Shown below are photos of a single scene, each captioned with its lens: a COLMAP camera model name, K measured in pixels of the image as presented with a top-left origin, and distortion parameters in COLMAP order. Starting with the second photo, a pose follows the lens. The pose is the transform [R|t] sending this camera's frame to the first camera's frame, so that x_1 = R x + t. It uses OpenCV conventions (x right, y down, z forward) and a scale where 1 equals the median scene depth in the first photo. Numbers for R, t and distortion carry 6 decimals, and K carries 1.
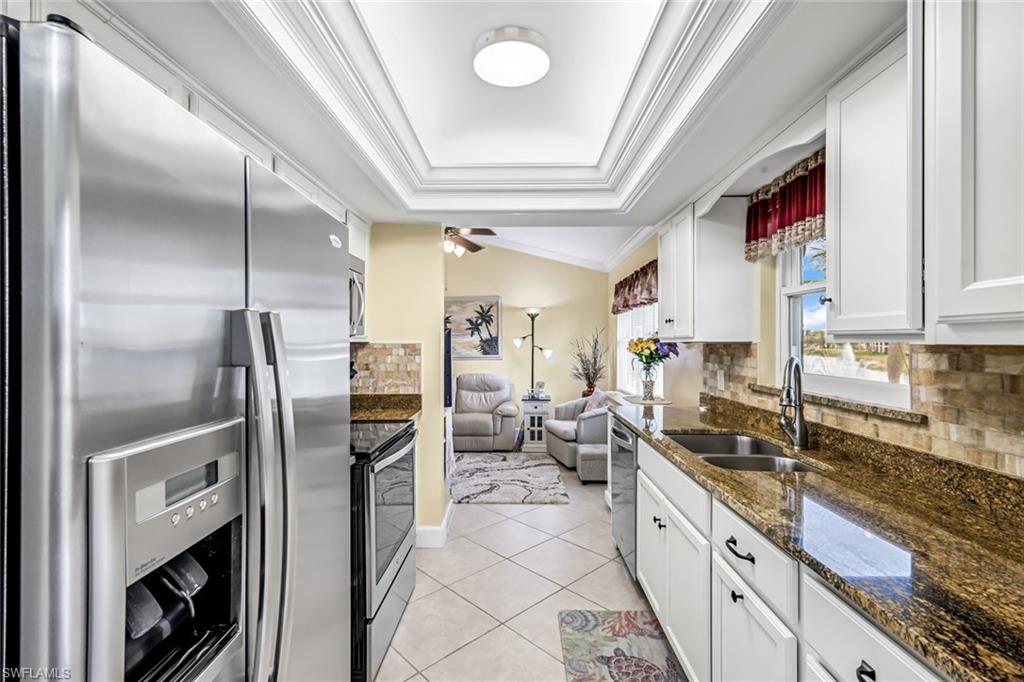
lens RADIAL K [[453.4, 0, 519.3], [0, 453.4, 341.5], [0, 0, 1]] dist [0.007419, -0.002102]
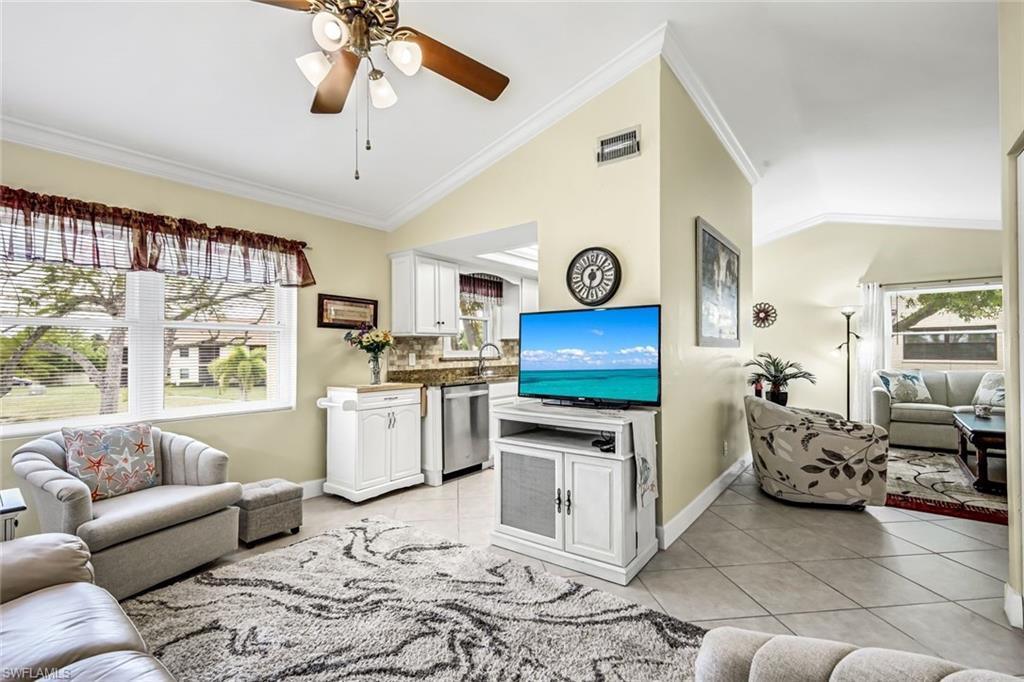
lens RADIAL K [[453.4, 0, 513.3], [0, 453.4, 344.6], [0, 0, 1]] dist [0.007419, -0.002102]
pose [[-0.787652, 0.011307, 0.616016, -0.808093], [0.003018, 0.999890, -0.014494, 0.053022], [-0.616113, -0.009557, -0.787600, 1.958576]]
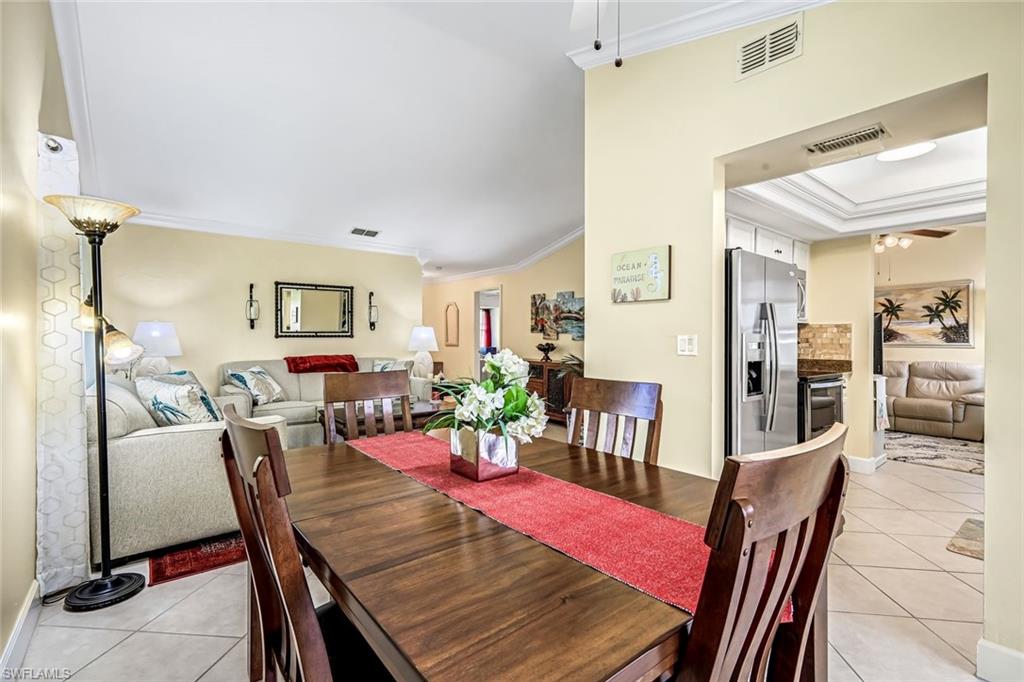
lens RADIAL K [[453.4, 0, 516.0], [0, 453.4, 340.3], [0, 0, 1]] dist [0.007419, -0.002102]
pose [[0.621821, 0.004564, -0.783146, 0.234616], [-0.003590, 0.999989, 0.002978, 0.053839], [0.783152, 0.000960, 0.621830, -0.667253]]
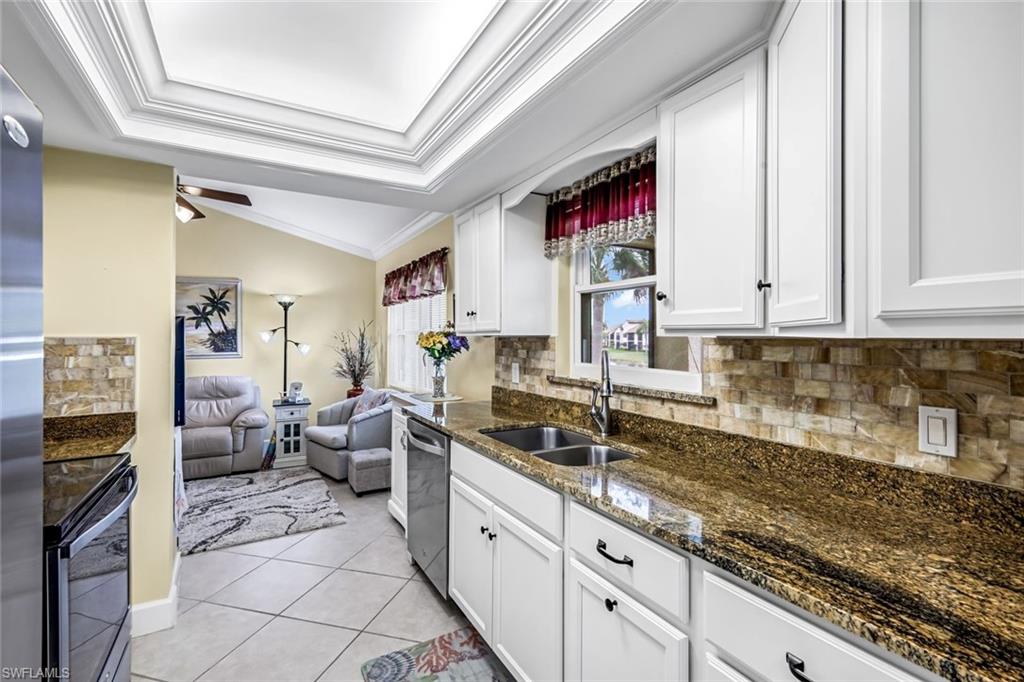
lens RADIAL K [[453.4, 0, 513.1], [0, 453.4, 332.5], [0, 0, 1]] dist [0.007419, -0.002102]
pose [[0.860890, 0.004402, 0.508773, -0.075170], [-0.001092, 0.999976, -0.006804, 0.000772], [-0.508790, 0.005302, 0.860874, 0.119301]]
